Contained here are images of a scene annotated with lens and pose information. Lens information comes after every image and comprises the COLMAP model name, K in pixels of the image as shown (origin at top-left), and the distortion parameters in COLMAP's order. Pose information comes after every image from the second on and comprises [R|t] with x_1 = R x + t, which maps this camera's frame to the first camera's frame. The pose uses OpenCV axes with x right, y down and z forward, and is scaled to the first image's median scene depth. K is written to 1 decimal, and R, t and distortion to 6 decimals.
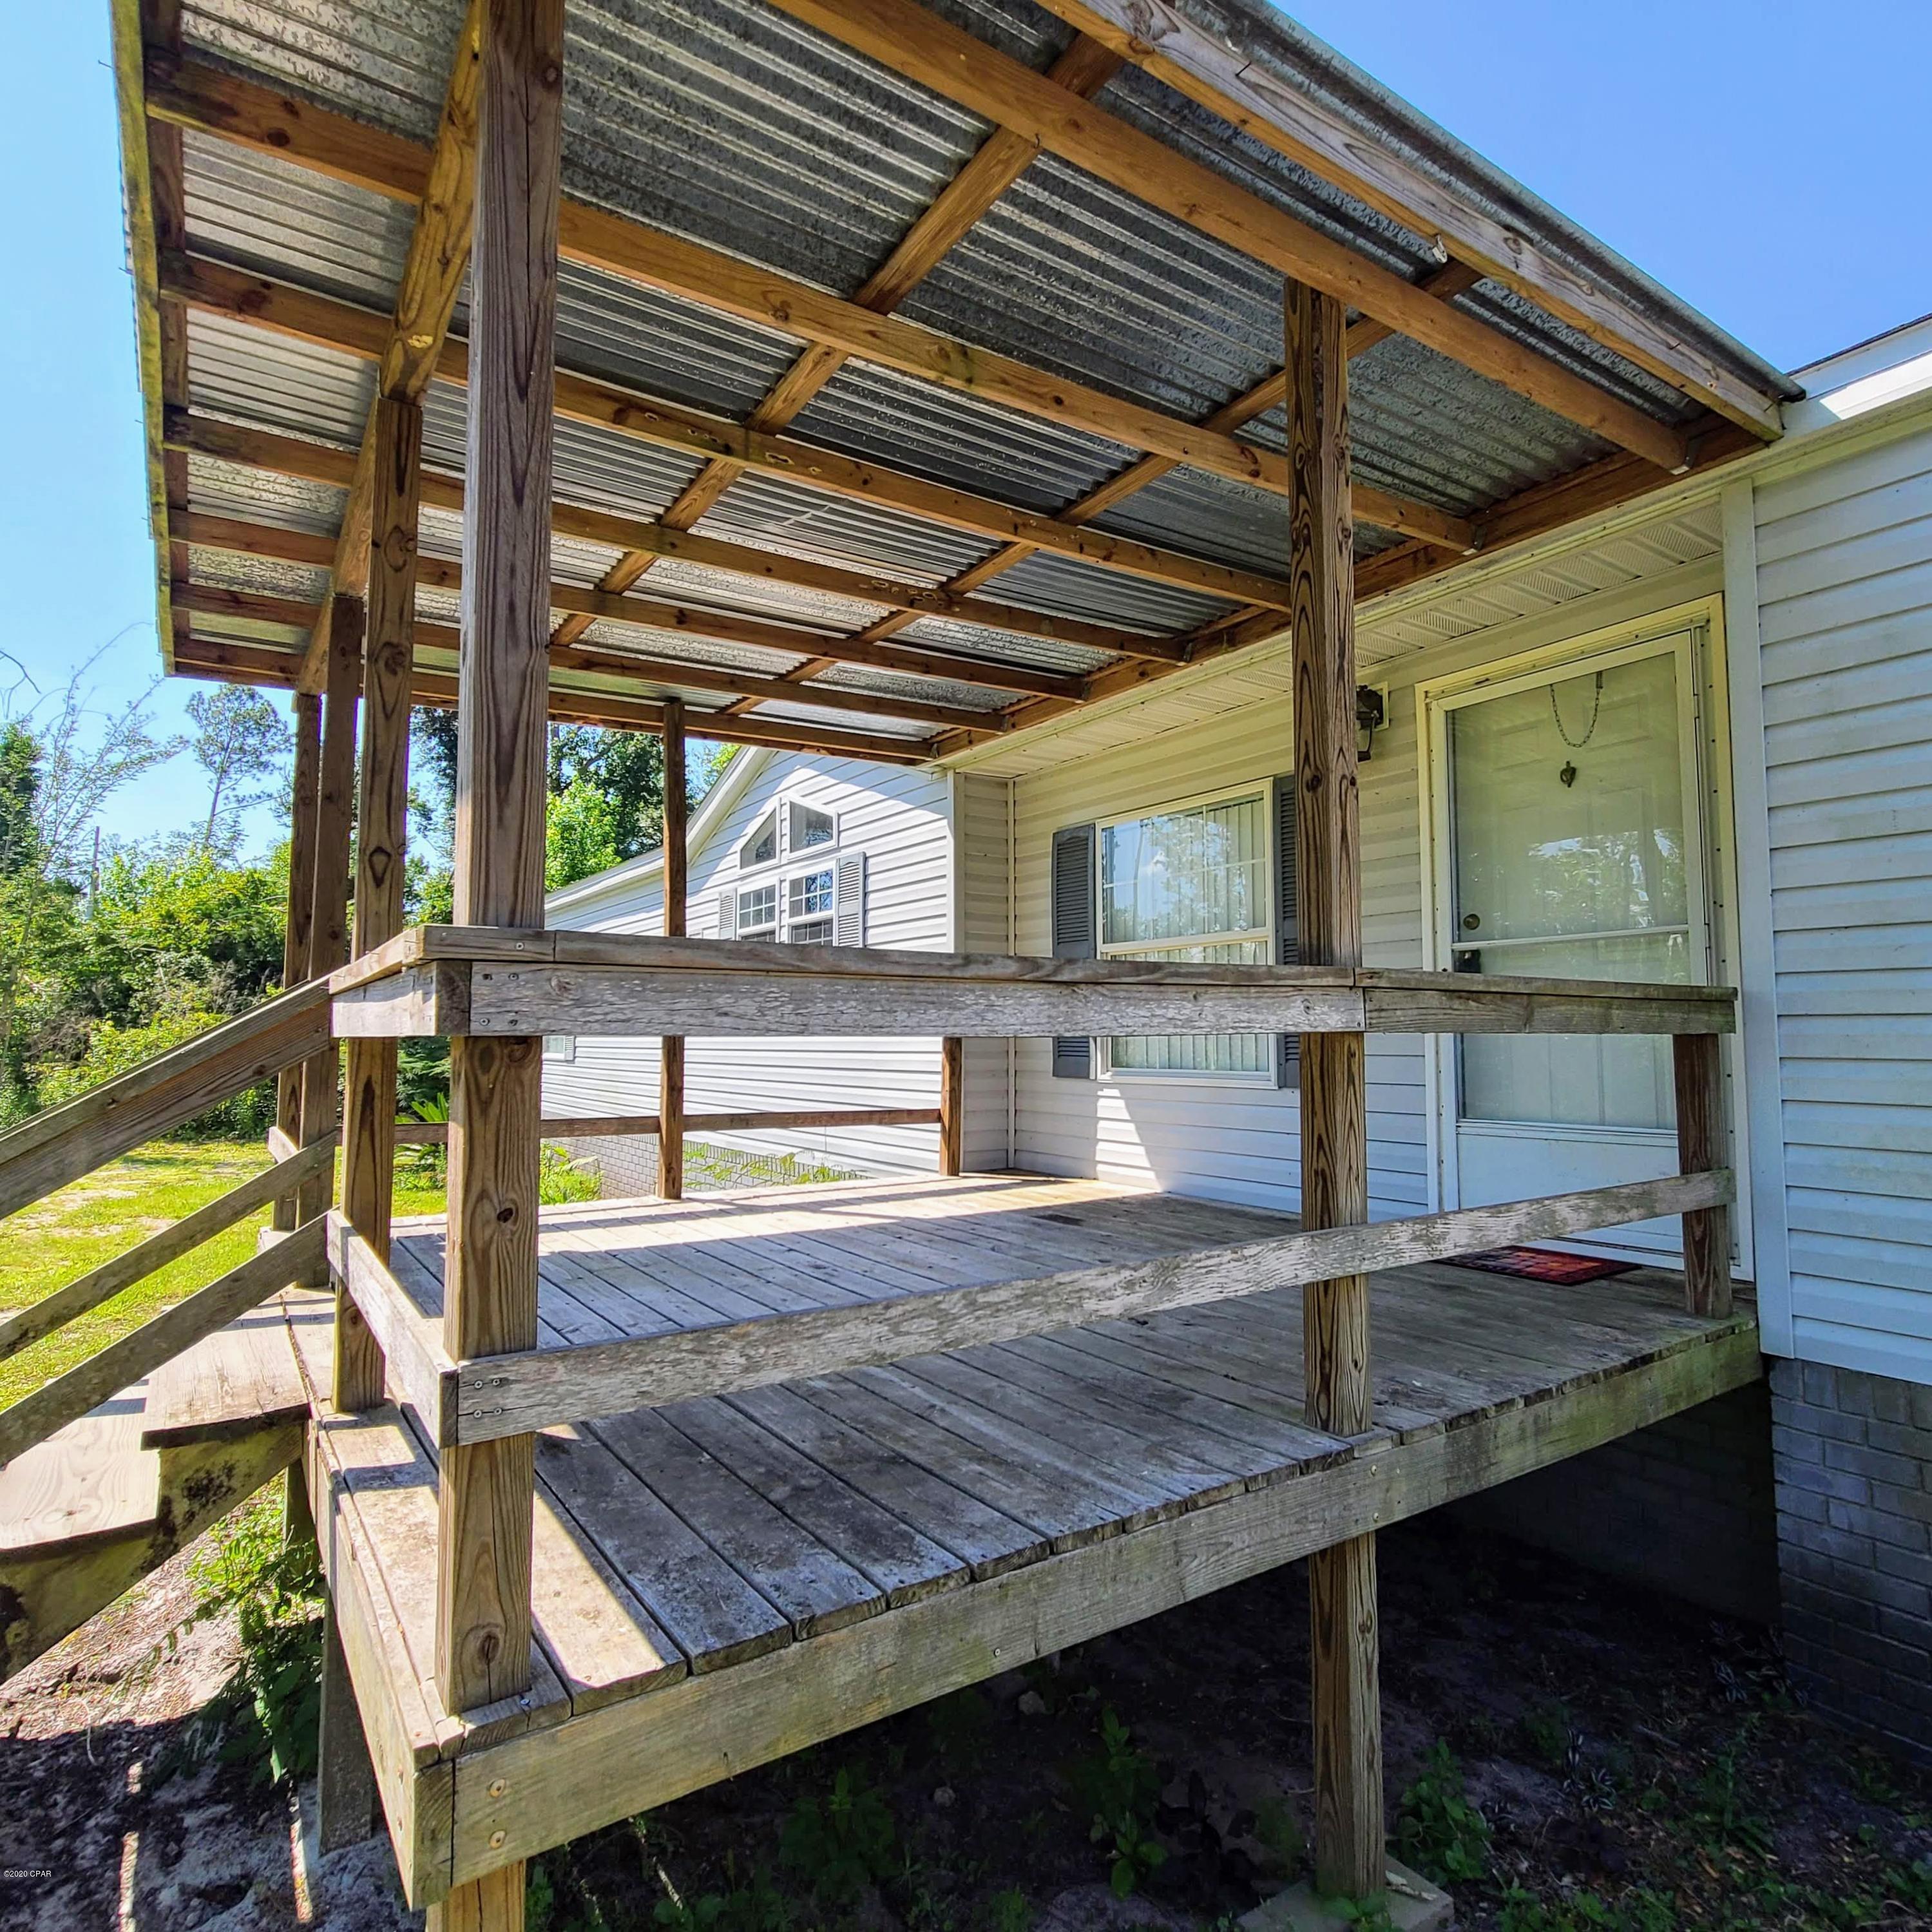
lens RADIAL K [[1122.5, 0, 966.0], [0, 1122.5, 966.0], [0, 0, 1]] dist [-0.000308, -0.001110]
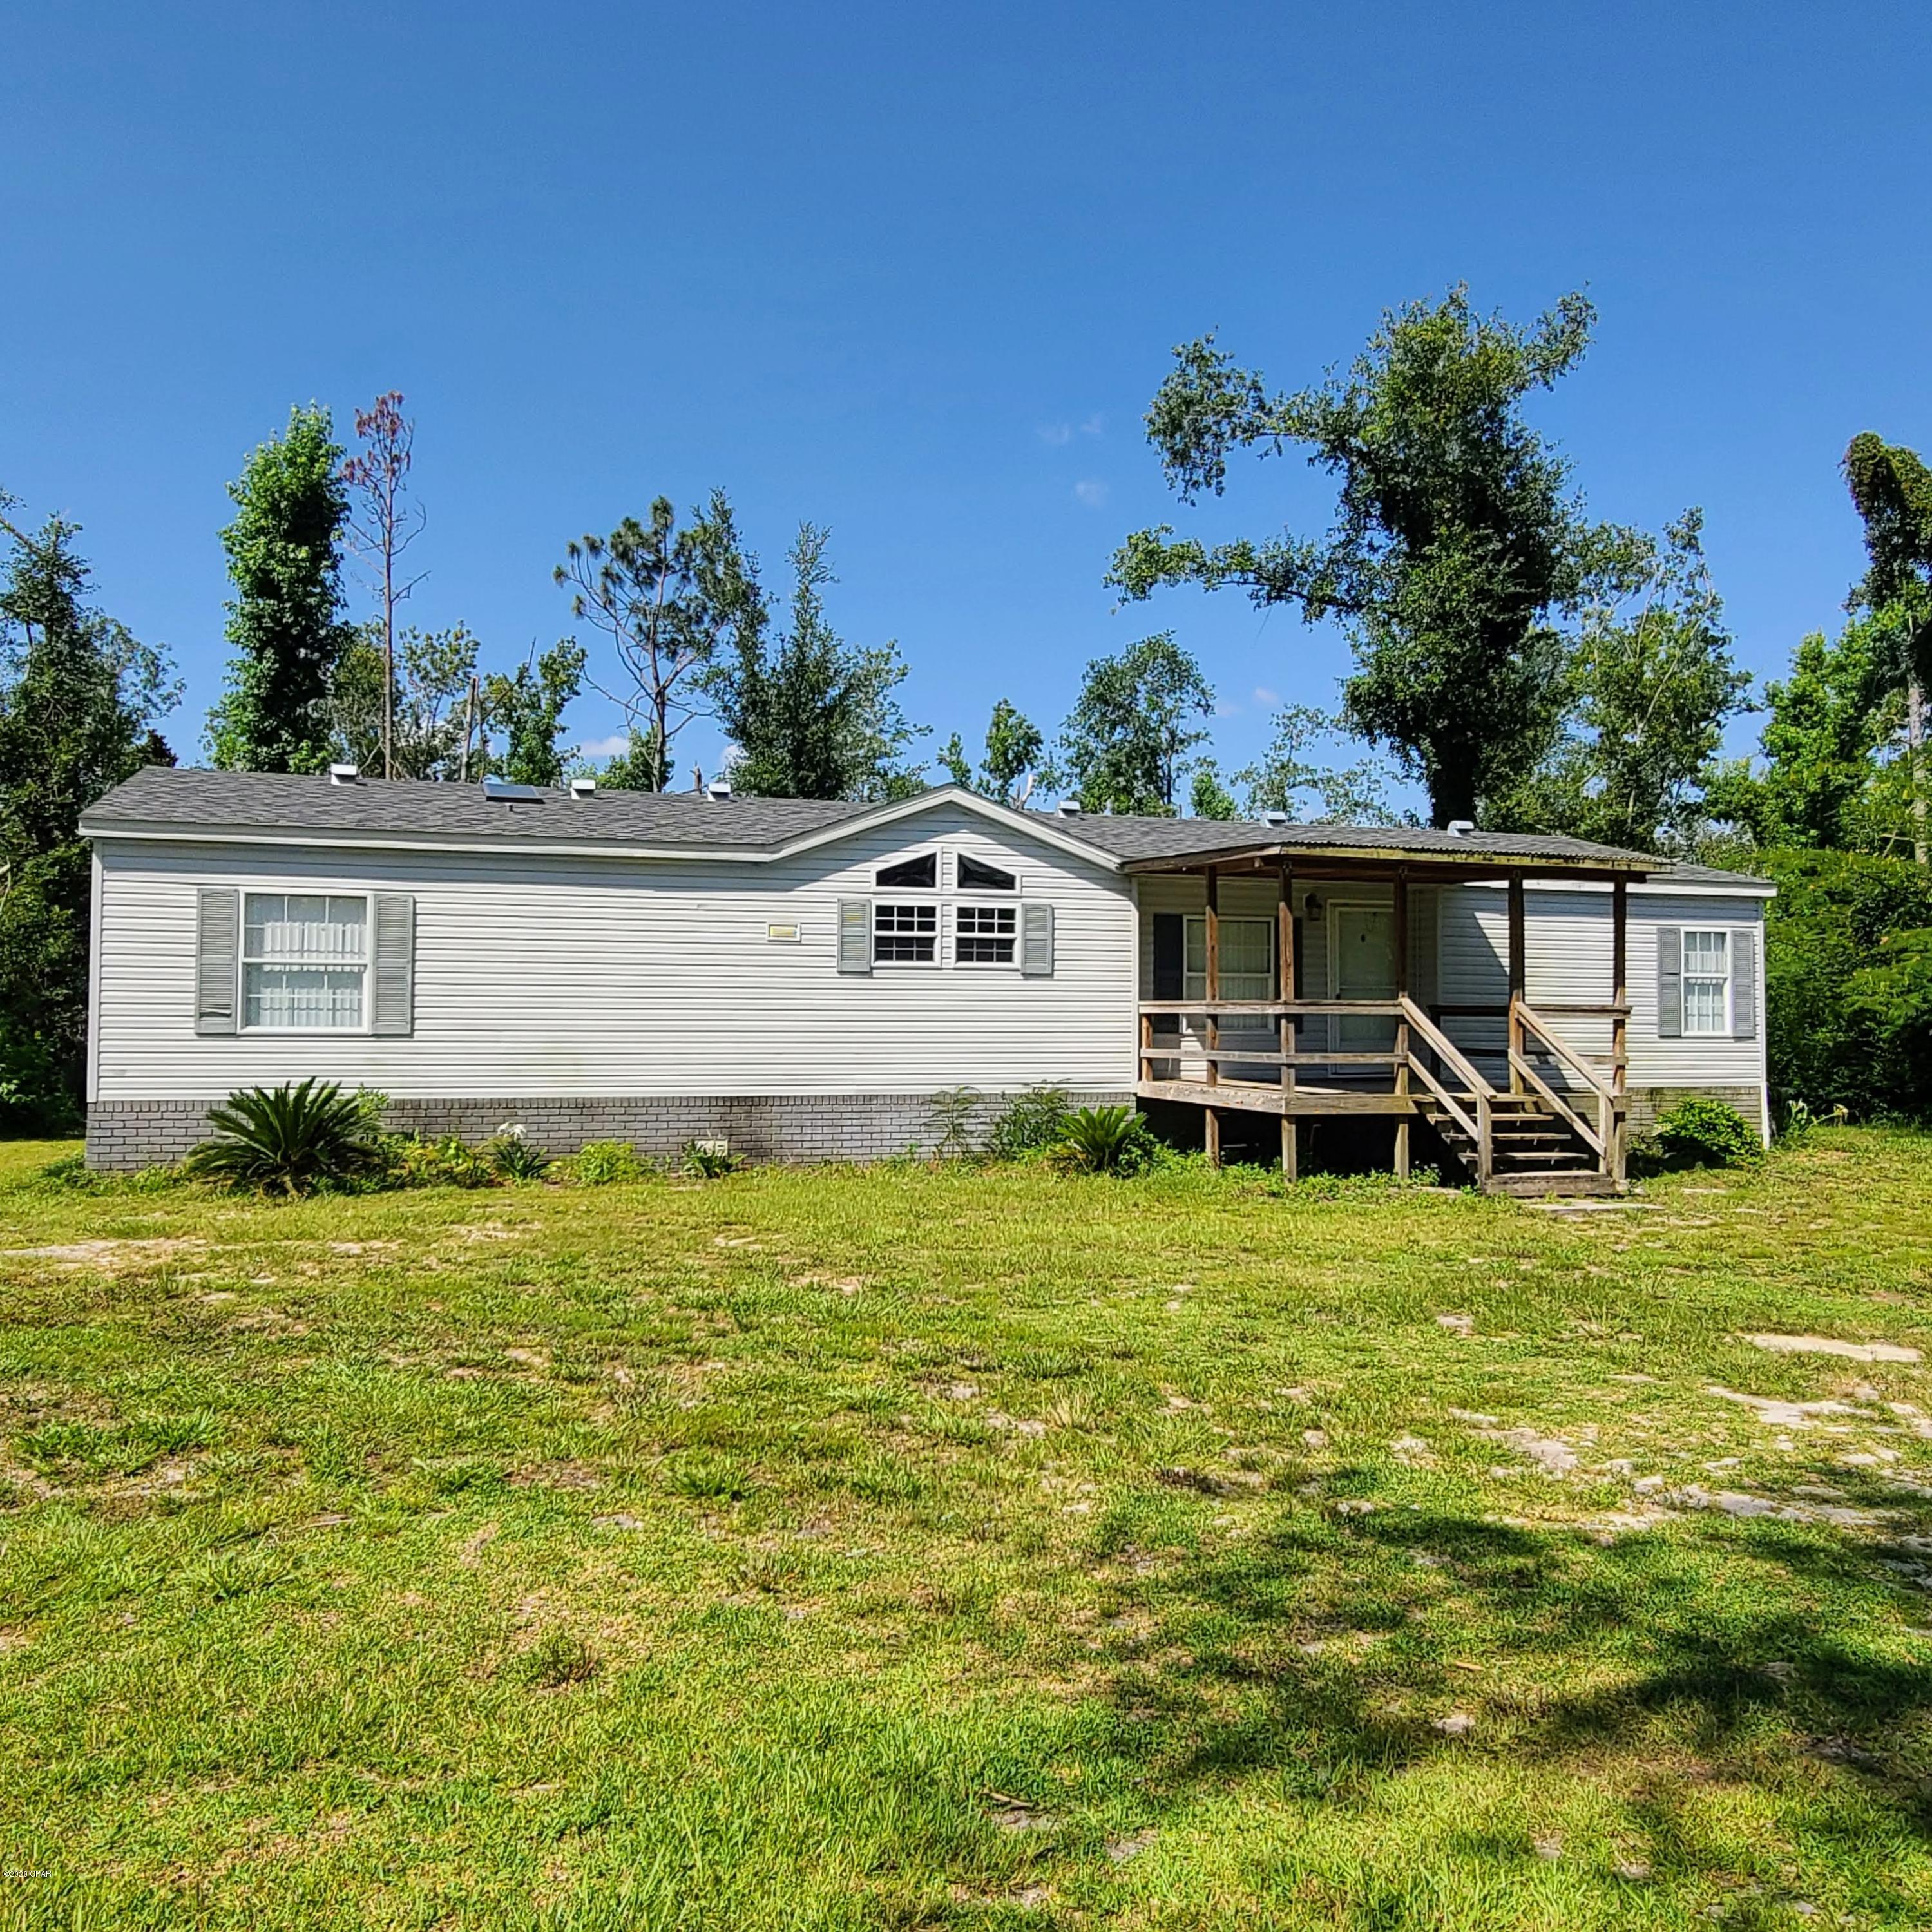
lens RADIAL K [[1640.9, 0, 969.6], [0, 1640.9, 966.4], [0, 0, 1]] dist [-0.003638, 0.001055]
pose [[0.276628, 0.025231, 0.960646, -2.230991], [-0.072996, 0.997319, -0.005174, 0.011704], [-0.958201, -0.068692, 0.277728, 0.385028]]
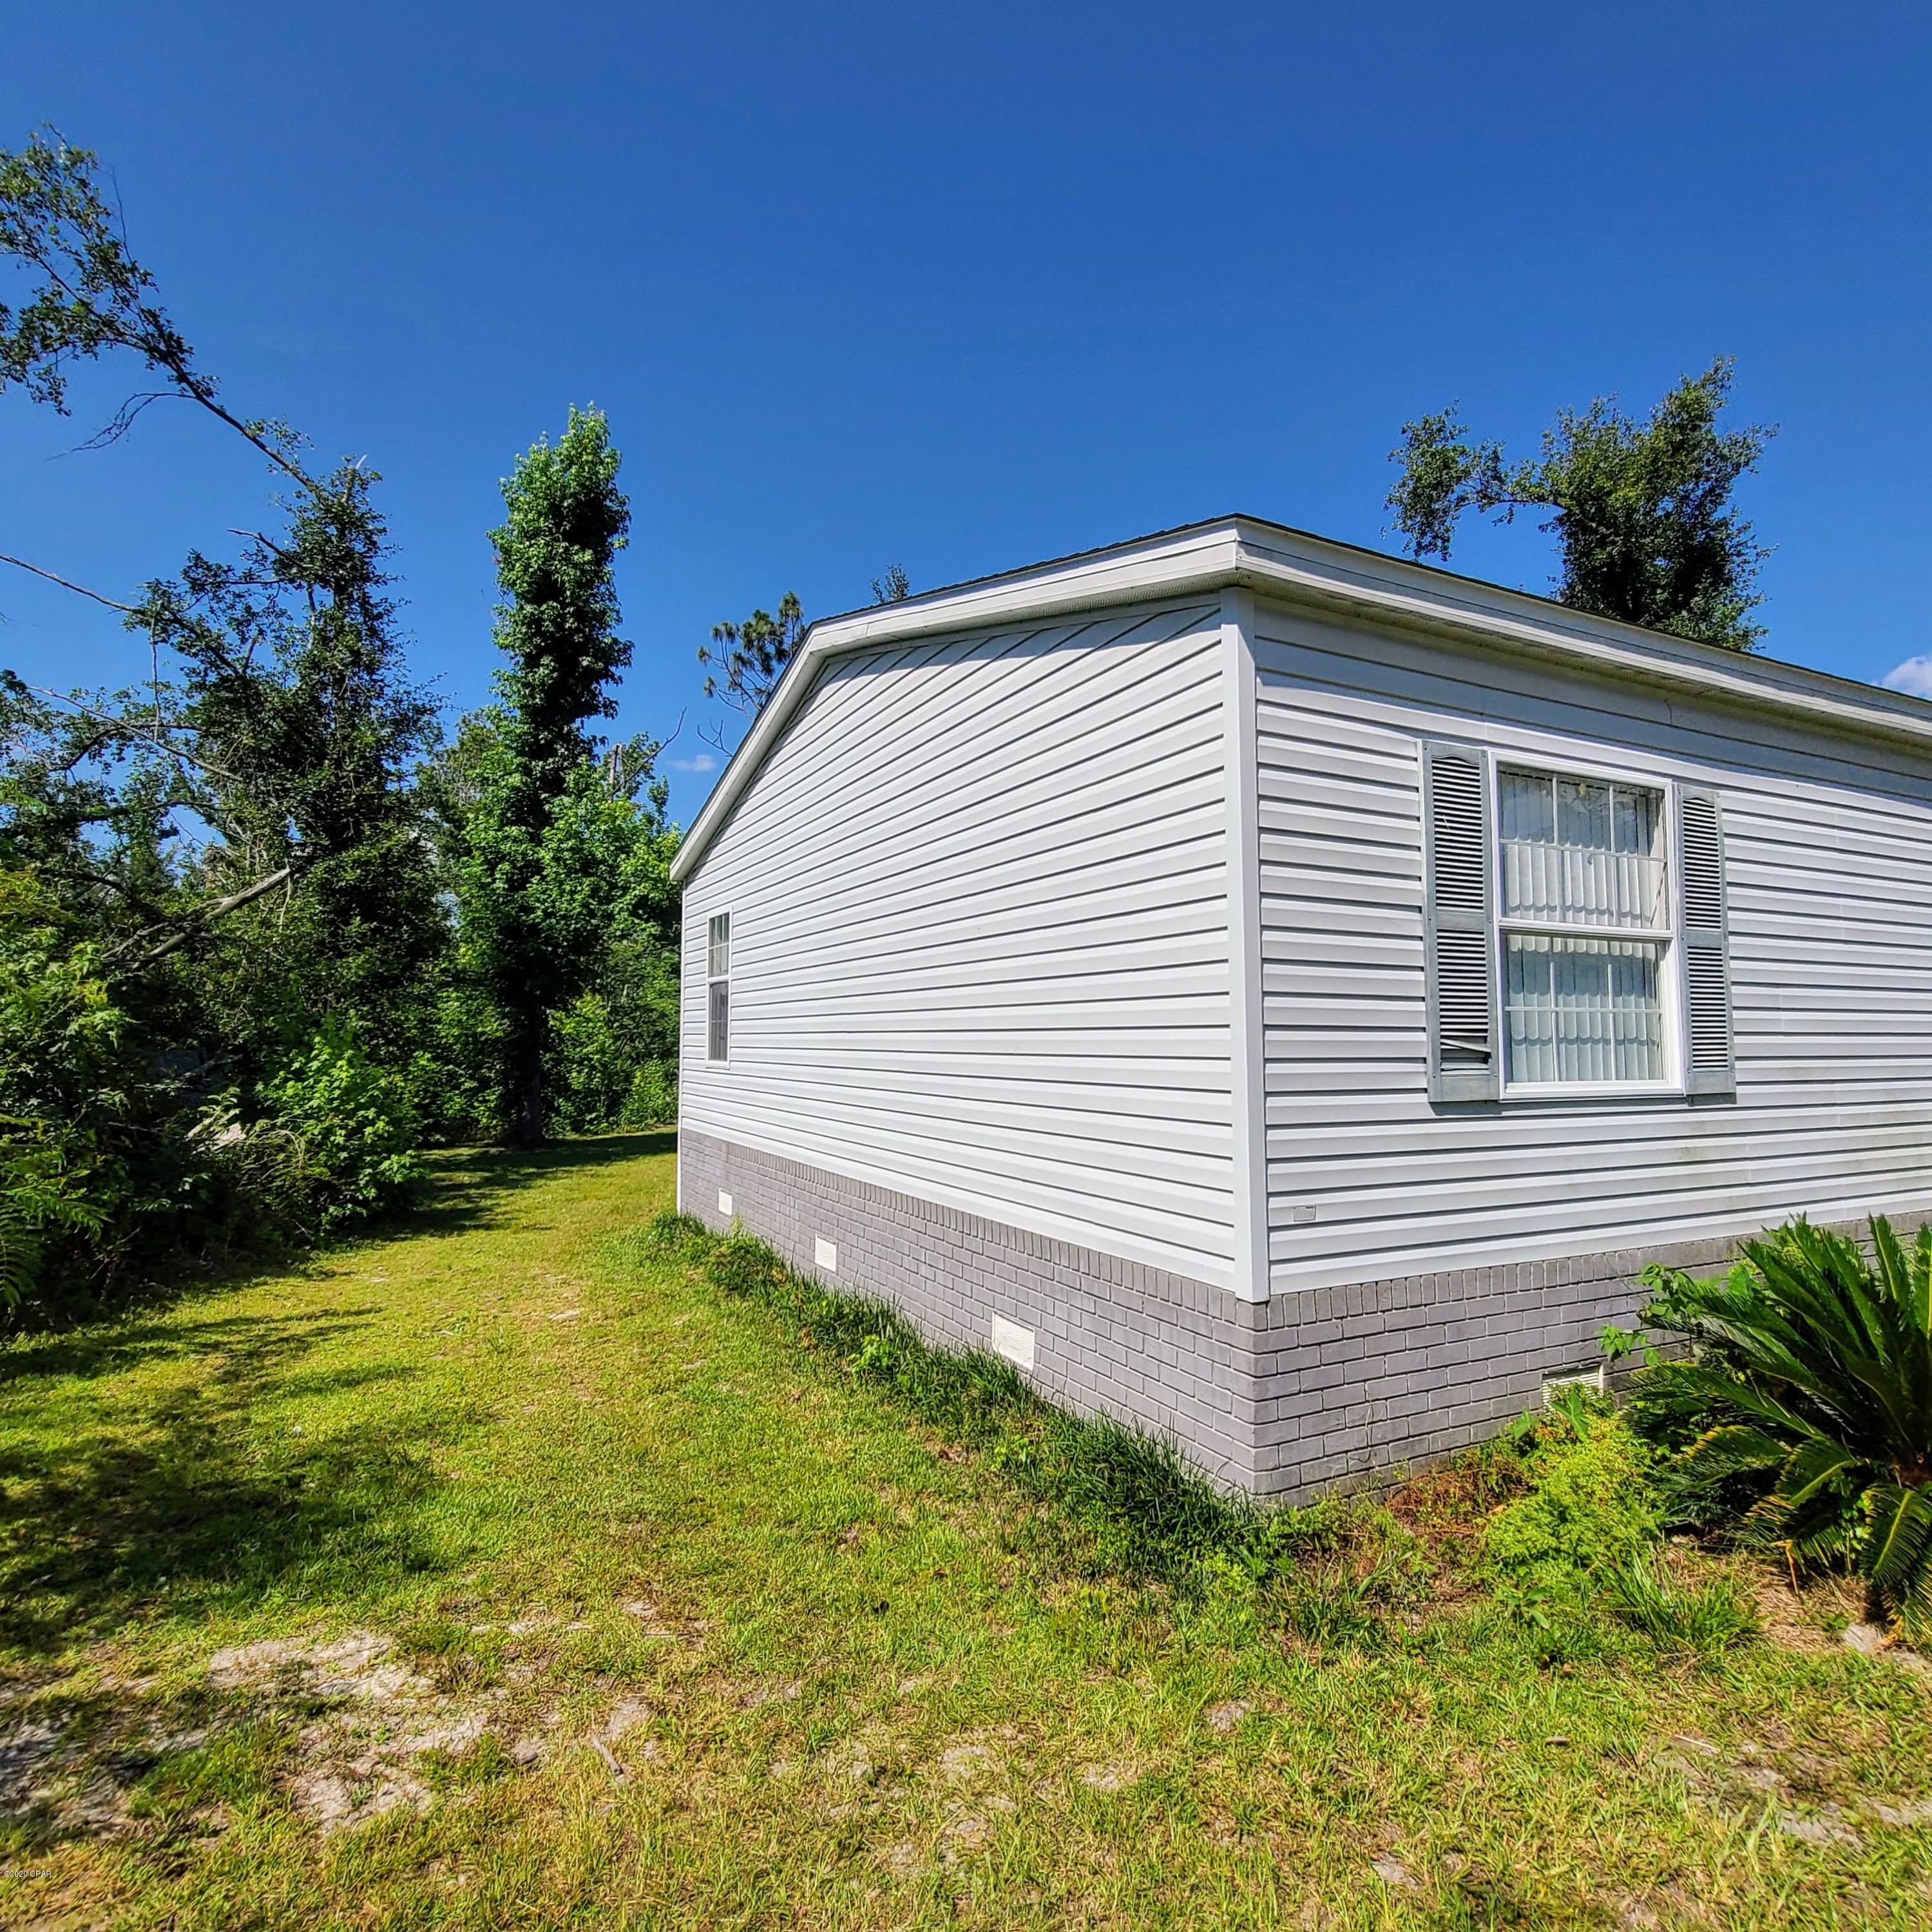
lens RADIAL K [[1122.5, 0, 966.0], [0, 1122.5, 966.0], [0, 0, 1]] dist [-0.000308, -0.001110]
pose [[0.135938, 0.061104, 0.988831, -1.210567], [-0.066821, 0.996389, -0.052385, 0.120763], [-0.988461, -0.058953, 0.139530, 1.886302]]
